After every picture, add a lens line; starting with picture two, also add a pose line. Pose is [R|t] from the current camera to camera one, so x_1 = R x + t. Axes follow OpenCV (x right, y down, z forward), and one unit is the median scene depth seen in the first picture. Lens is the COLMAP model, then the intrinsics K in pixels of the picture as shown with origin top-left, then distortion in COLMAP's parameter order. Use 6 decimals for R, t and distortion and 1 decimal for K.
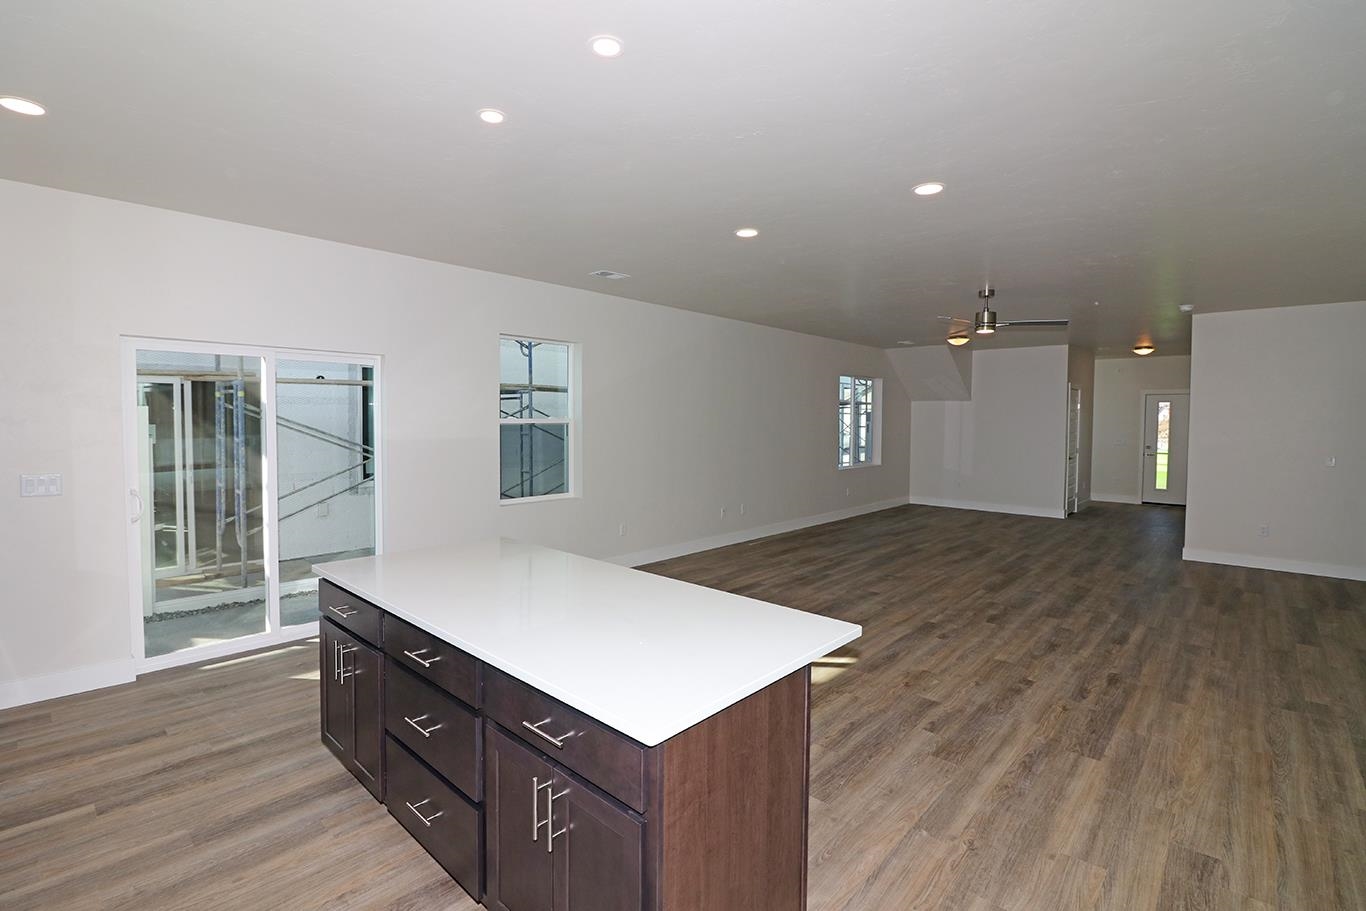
lens RADIAL K [[627.3, 0, 677.0], [0, 627.3, 440.5], [0, 0, 1]] dist [0.000407, -0.013282]
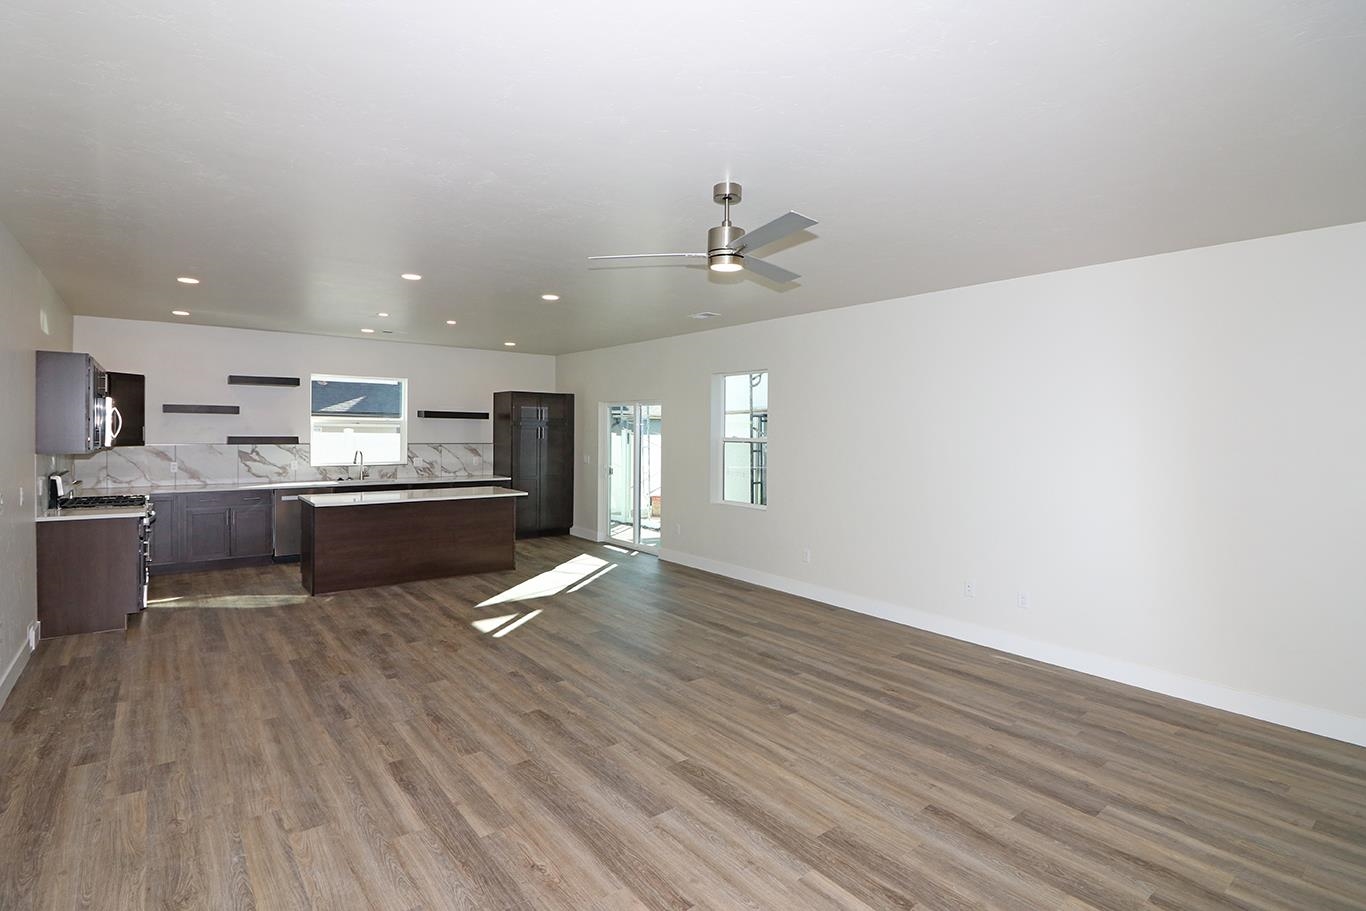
lens RADIAL K [[657.6, 0, 673.8], [0, 657.6, 442.1], [0, 0, 1]] dist [0.002866, -0.014669]
pose [[-0.157498, 0.007522, -0.987491, 1.224845], [-0.049206, 0.998669, 0.015455, -0.046844], [0.986293, 0.051025, -0.156918, 1.252478]]
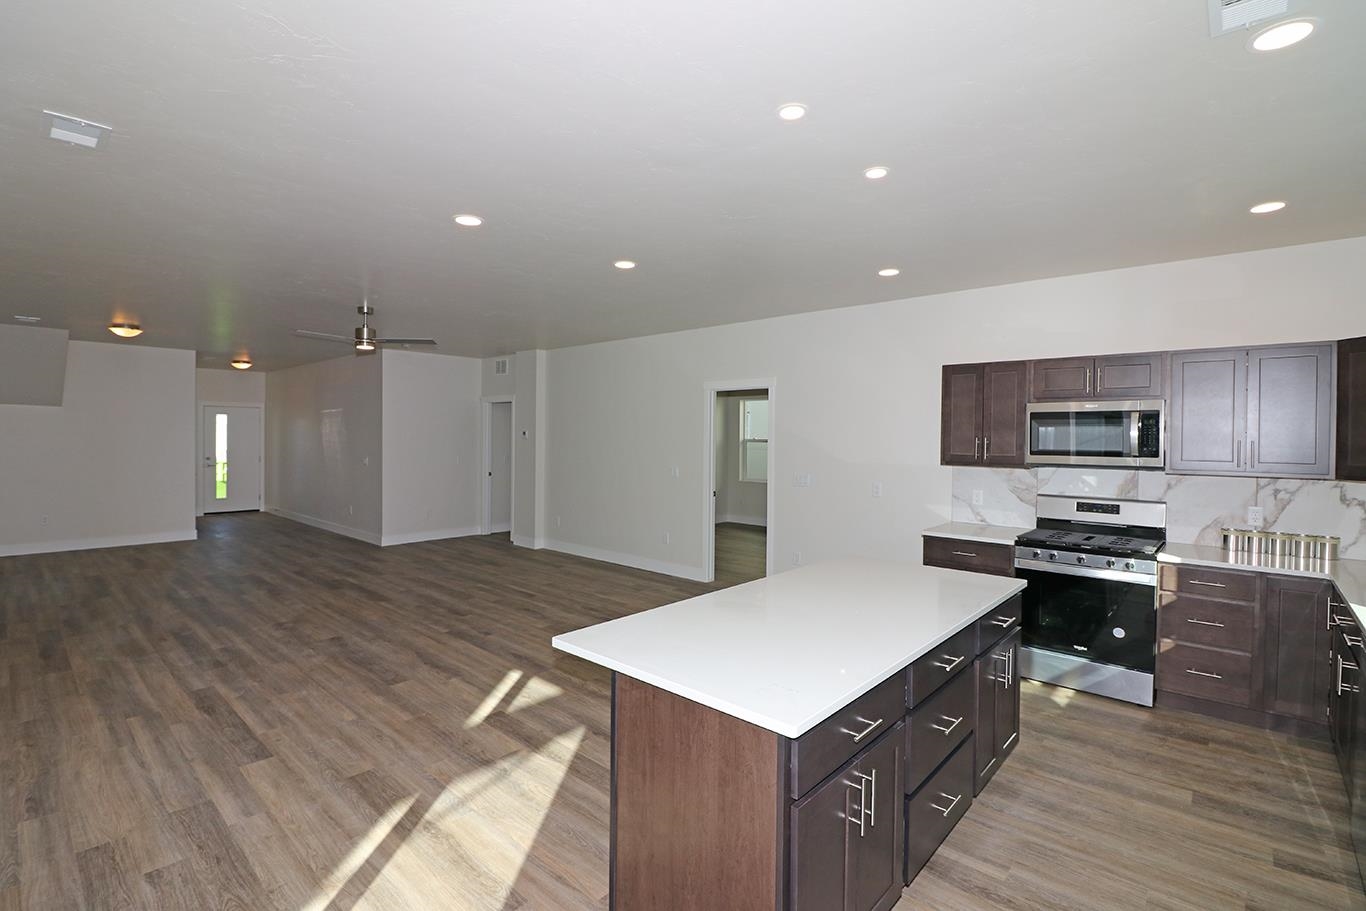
lens RADIAL K [[627.3, 0, 677.0], [0, 627.3, 440.5], [0, 0, 1]] dist [0.000407, -0.013282]
pose [[-0.009801, -0.015369, 0.999834, -0.623566], [0.026418, 0.999529, 0.015624, -0.032537], [-0.999603, 0.026567, -0.009391, 0.612791]]
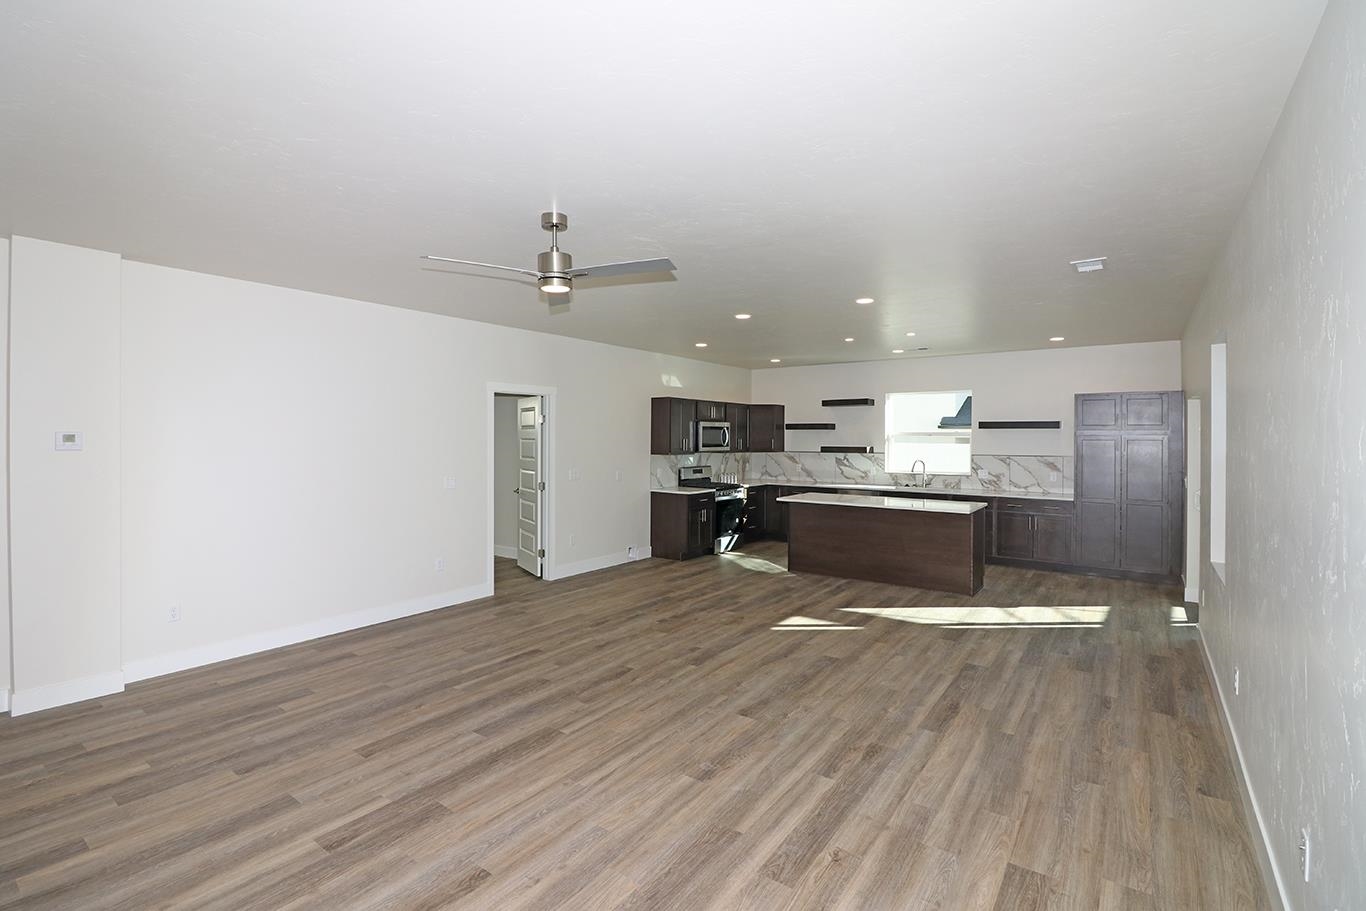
lens RADIAL K [[627.3, 0, 677.0], [0, 627.3, 440.5], [0, 0, 1]] dist [0.000407, -0.013282]
pose [[-0.993289, -0.011059, -0.115131, 0.533698], [-0.015863, 0.999037, 0.040897, -0.076250], [0.114568, 0.042449, -0.992508, 1.872697]]
